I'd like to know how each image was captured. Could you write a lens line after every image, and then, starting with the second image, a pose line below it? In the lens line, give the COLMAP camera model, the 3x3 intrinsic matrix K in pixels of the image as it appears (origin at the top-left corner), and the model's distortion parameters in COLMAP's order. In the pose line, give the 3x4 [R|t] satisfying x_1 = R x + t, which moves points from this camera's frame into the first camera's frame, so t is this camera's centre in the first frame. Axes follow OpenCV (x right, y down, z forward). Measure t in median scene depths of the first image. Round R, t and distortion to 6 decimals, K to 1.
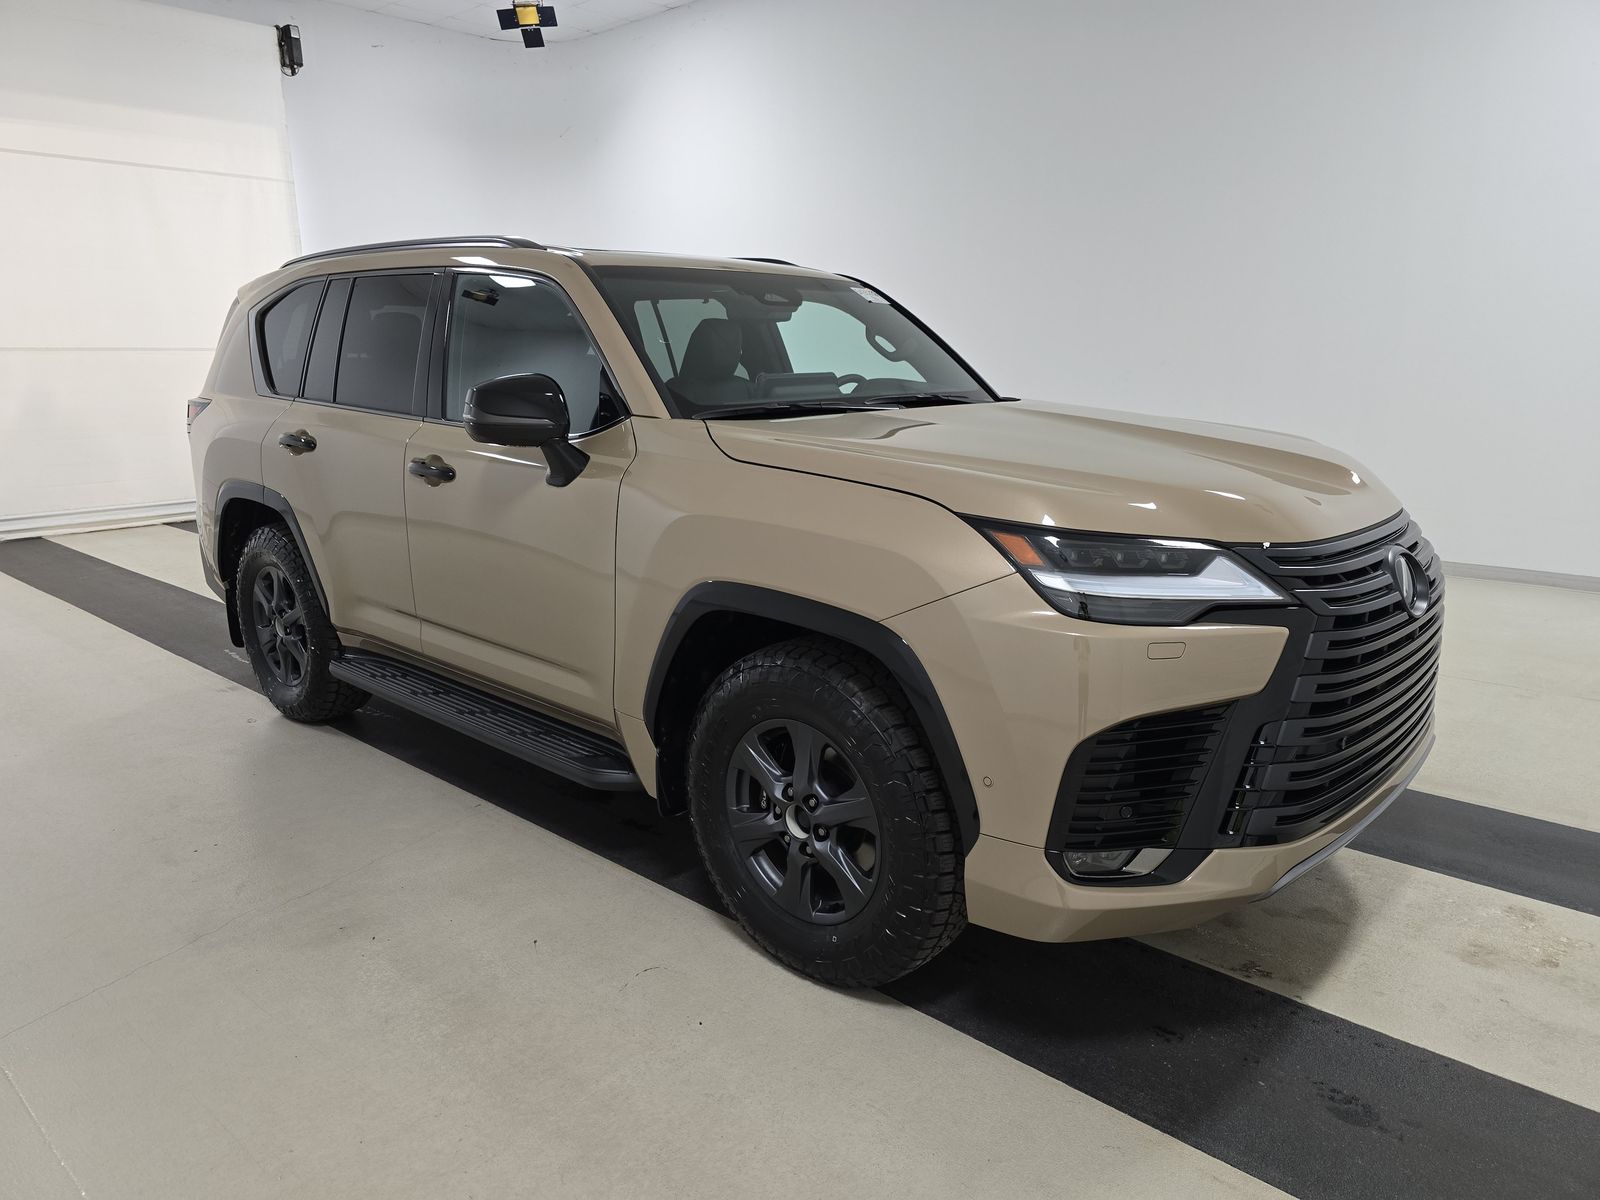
lens RADIAL K [[1086.8, 0, 800.0], [0, 1086.8, 600.0], [0, 0, 1]] dist [-0.003296, -0.001270]
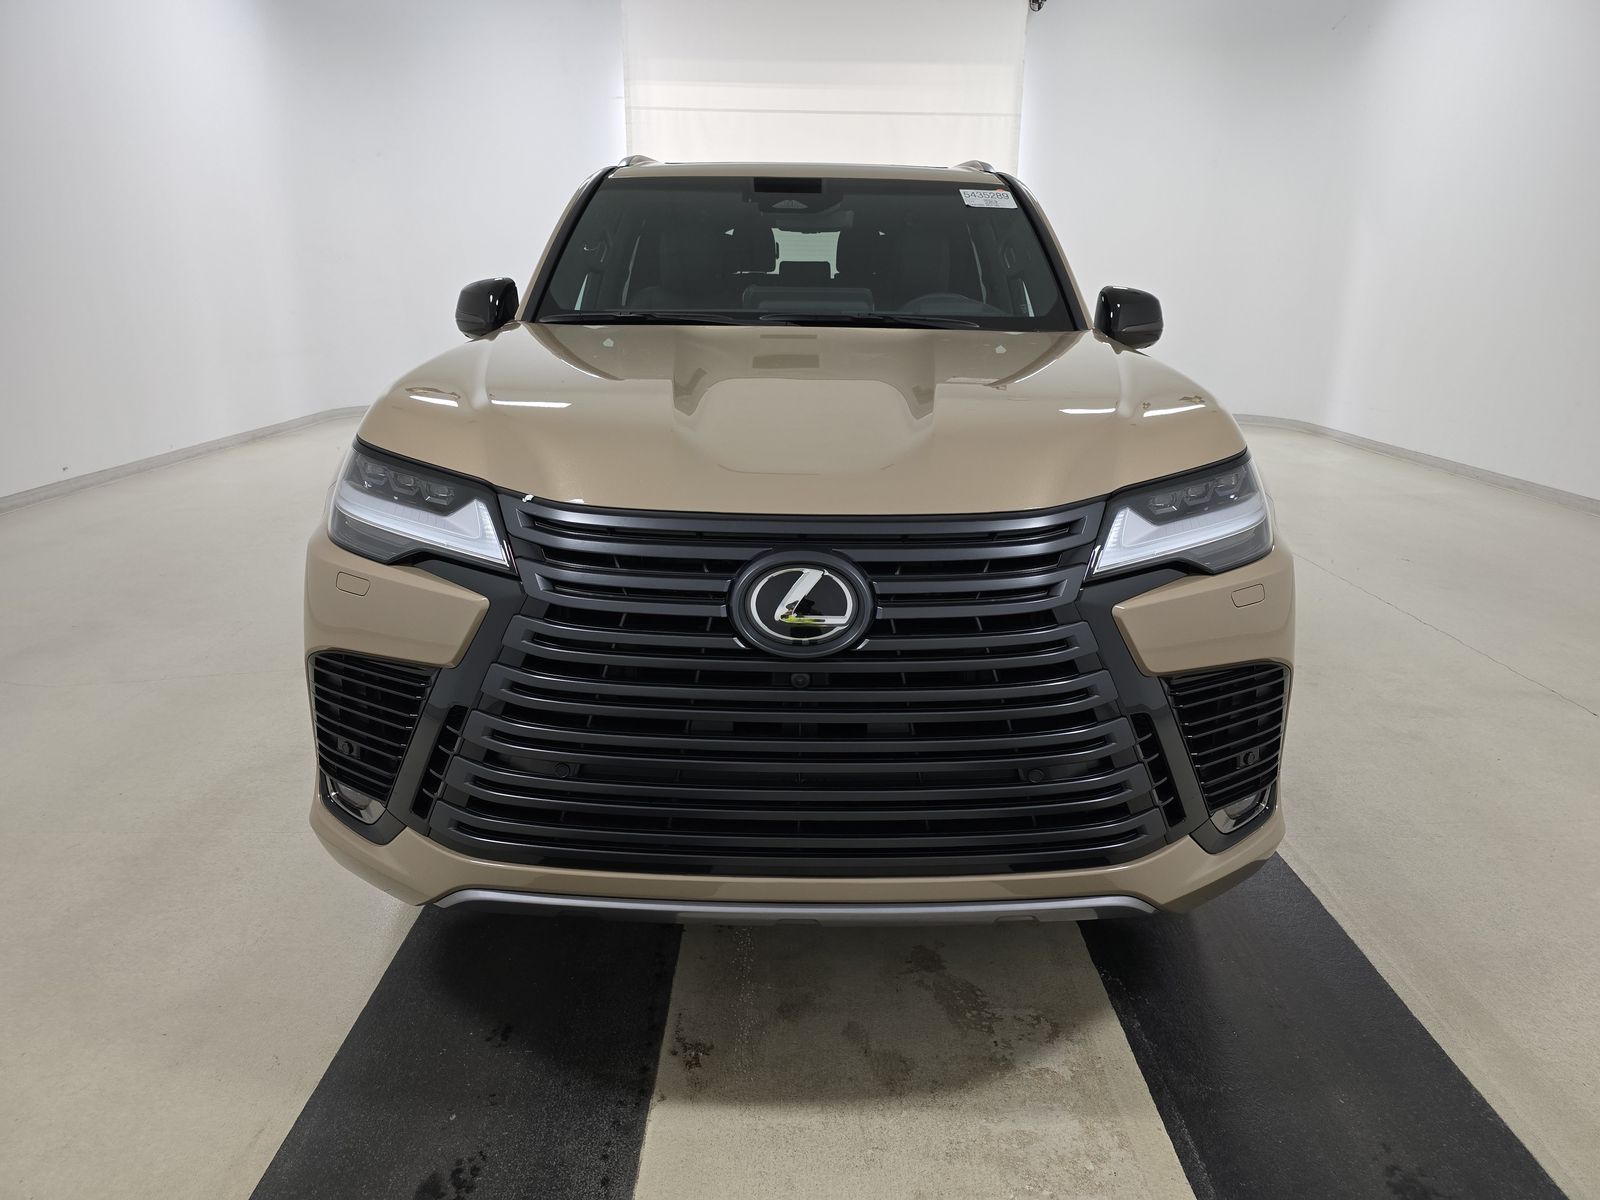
lens RADIAL K [[1079.5, 0, 800.0], [0, 1079.5, 600.0], [0, 0, 1]] dist [0.004644, 0.000915]
pose [[0.675830, 0.219933, -0.703479, 1.020814], [-0.178526, 0.974868, 0.133269, -0.106587], [0.715110, 0.035522, 0.698109, 0.530628]]
